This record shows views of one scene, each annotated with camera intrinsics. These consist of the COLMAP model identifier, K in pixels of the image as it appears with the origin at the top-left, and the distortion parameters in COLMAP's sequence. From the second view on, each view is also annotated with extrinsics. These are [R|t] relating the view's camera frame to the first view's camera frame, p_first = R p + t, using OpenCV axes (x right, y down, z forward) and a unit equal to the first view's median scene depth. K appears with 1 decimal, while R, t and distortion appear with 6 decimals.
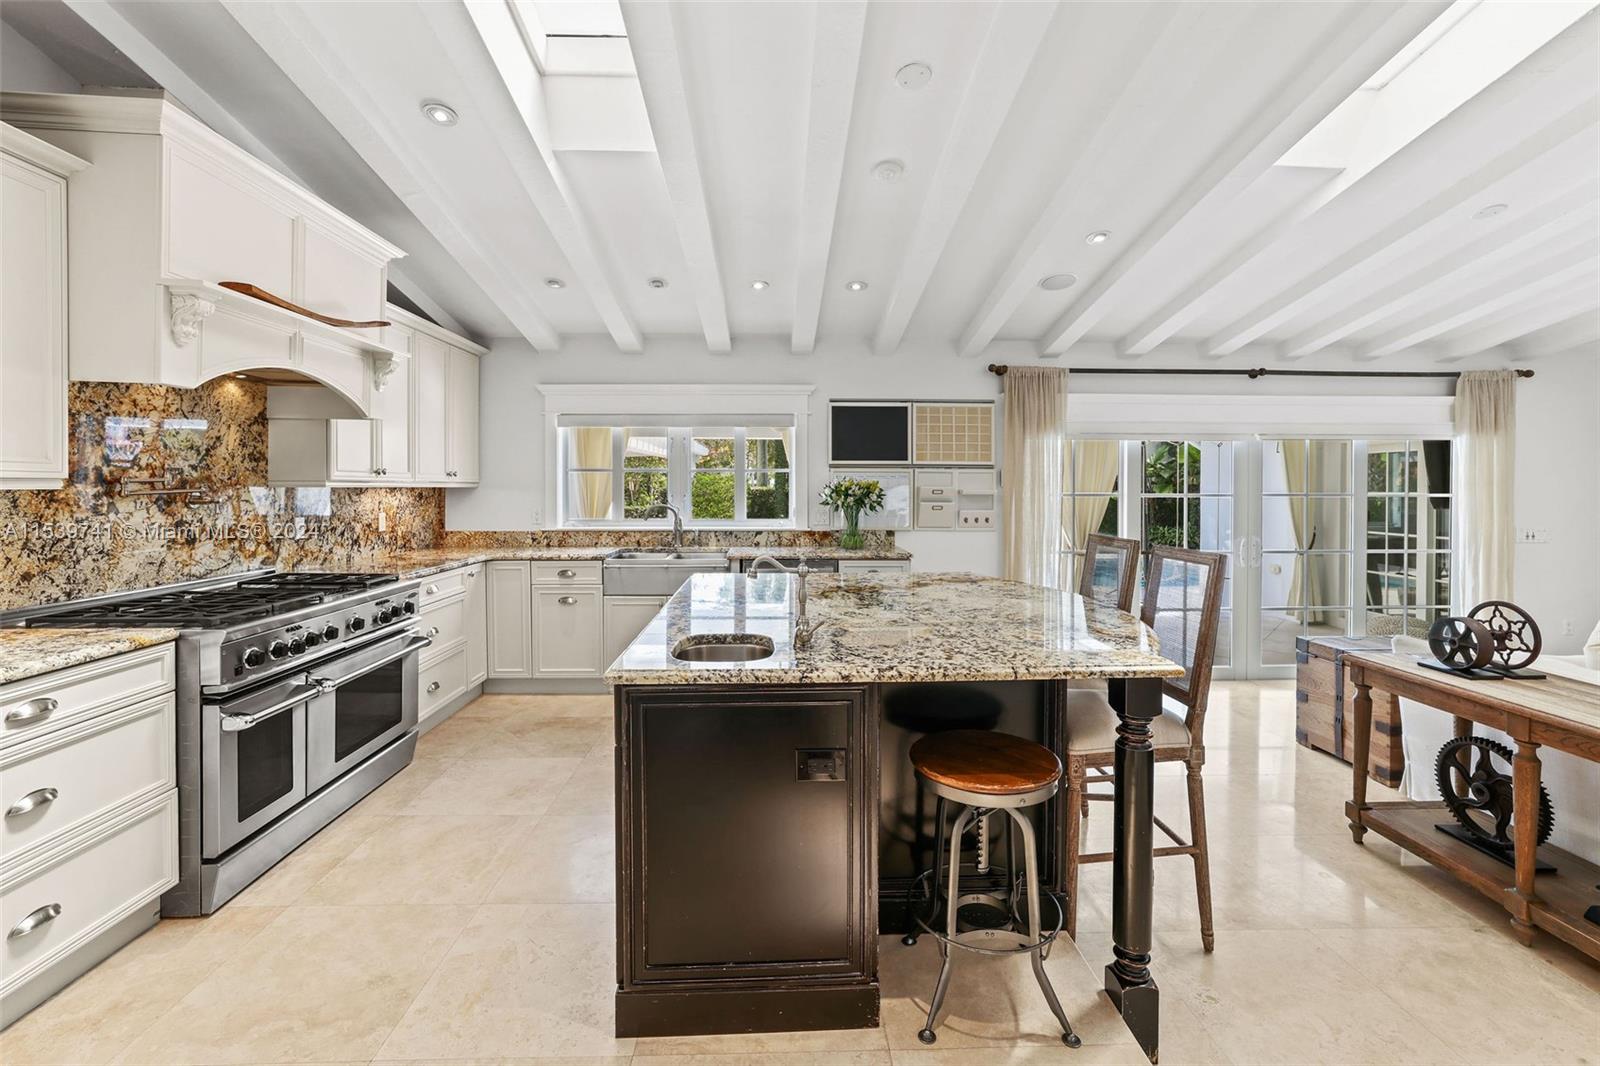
lens RADIAL K [[699.8, 0, 794.0], [0, 699.8, 497.3], [0, 0, 1]] dist [-0.021561, 0.006883]
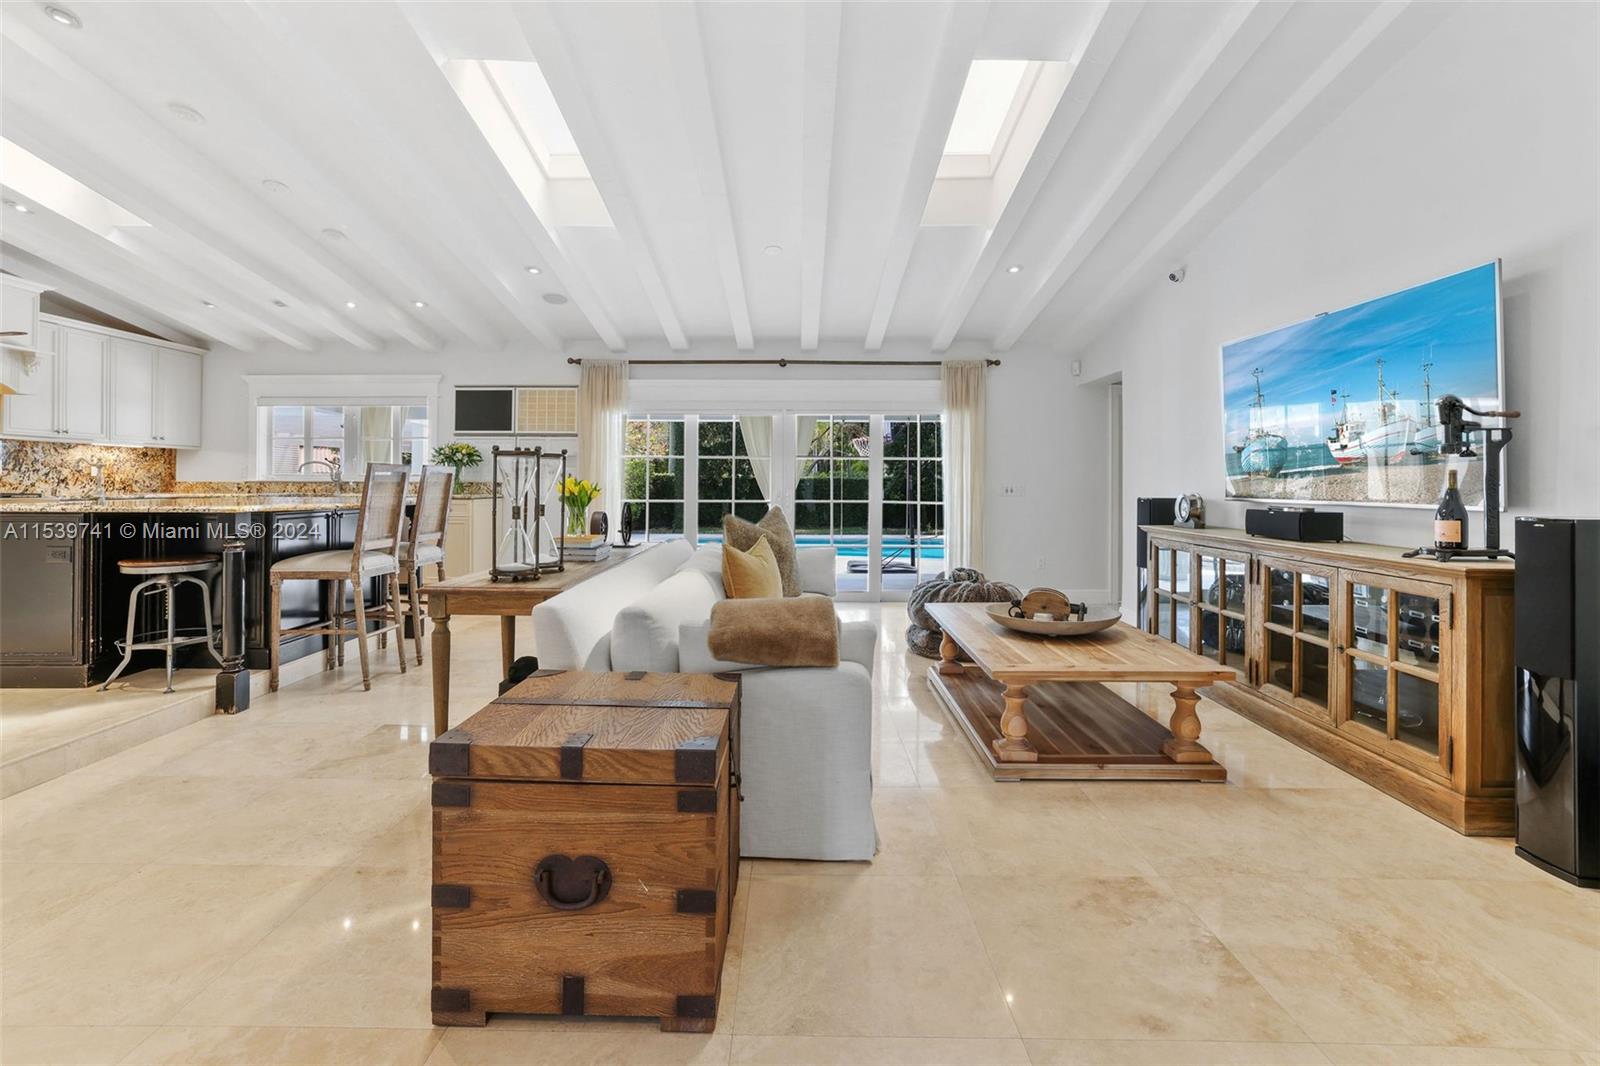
lens RADIAL K [[699.8, 0, 797.7], [0, 699.8, 475.5], [0, 0, 1]] dist [-0.021561, 0.006883]
pose [[0.999420, 0.002098, -0.033976, 0.964454], [-0.003038, 0.999613, -0.027647, 0.087713], [0.033905, 0.027735, 0.999040, -0.399712]]
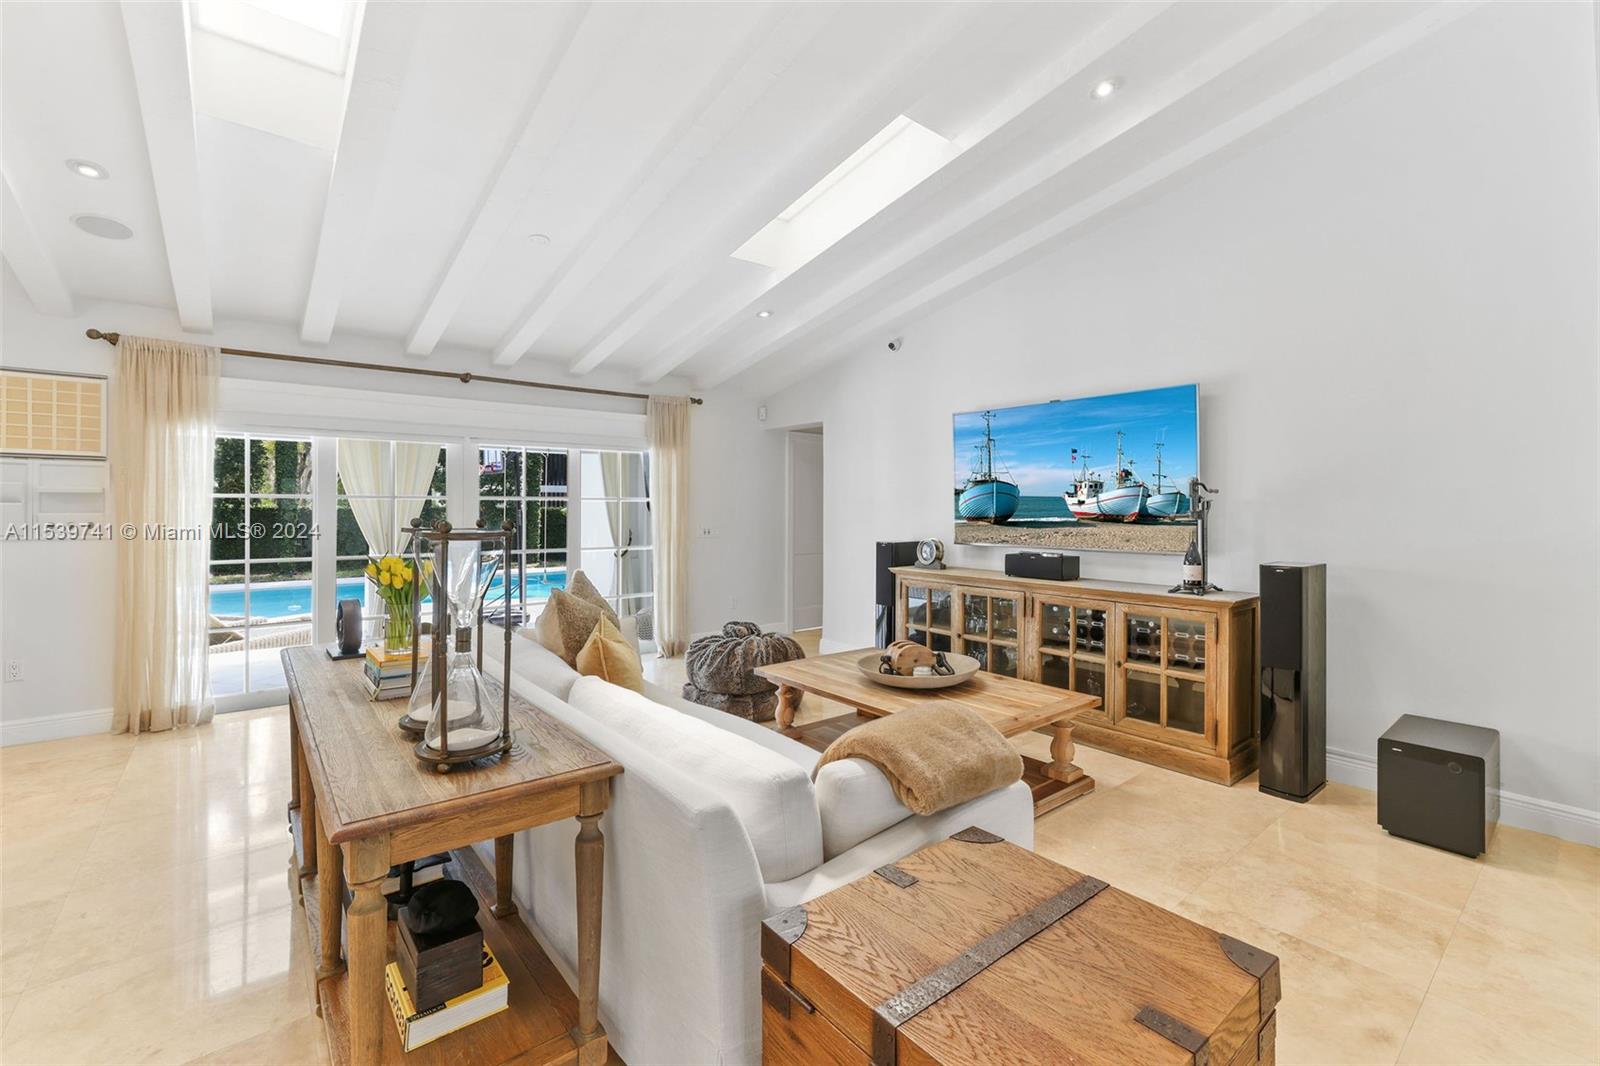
lens RADIAL K [[699.8, 0, 789.2], [0, 699.8, 497.2], [0, 0, 1]] dist [-0.021561, 0.006883]
pose [[0.794149, 0.006974, 0.607684, 0.551080], [0.010230, 0.999639, -0.024842, 0.035453], [-0.607638, 0.025945, 0.793791, -0.128242]]
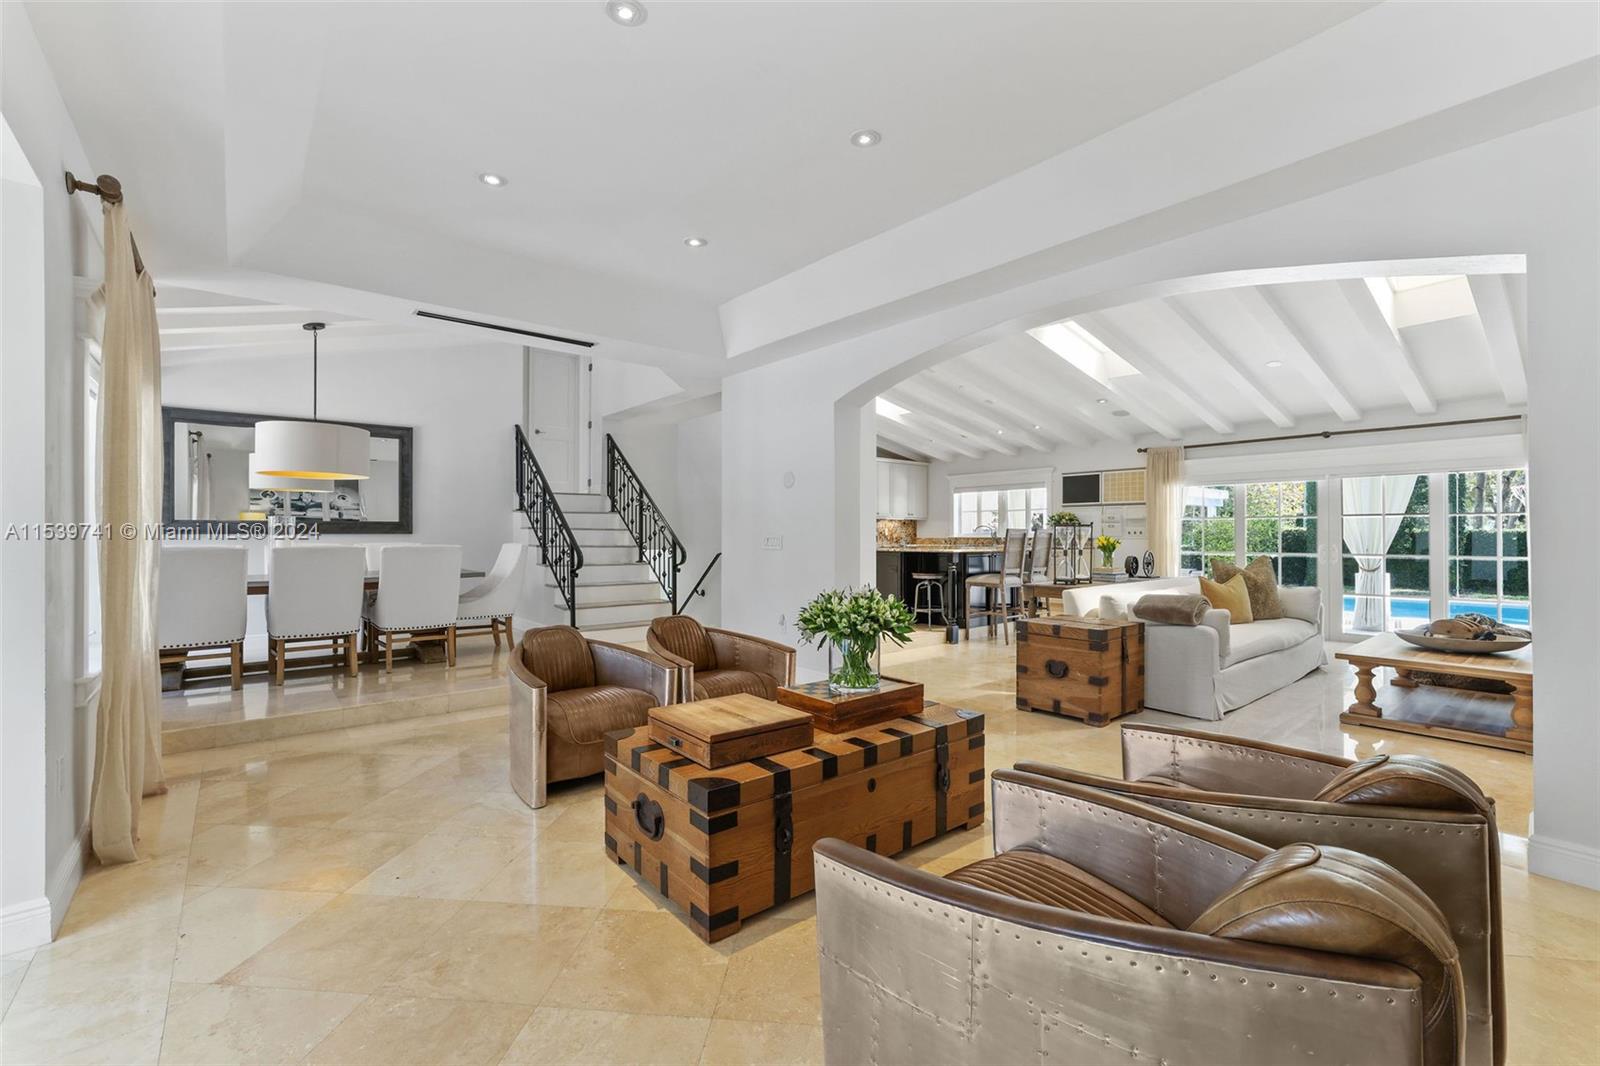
lens RADIAL K [[699.8, 0, 812.6], [0, 699.8, 534.7], [0, 0, 1]] dist [-0.021561, 0.006883]
pose [[0.637205, -0.003716, -0.770685, 1.457871], [-0.011292, 0.999836, -0.014157, 0.094630], [0.770611, 0.017723, 0.637059, -1.066755]]
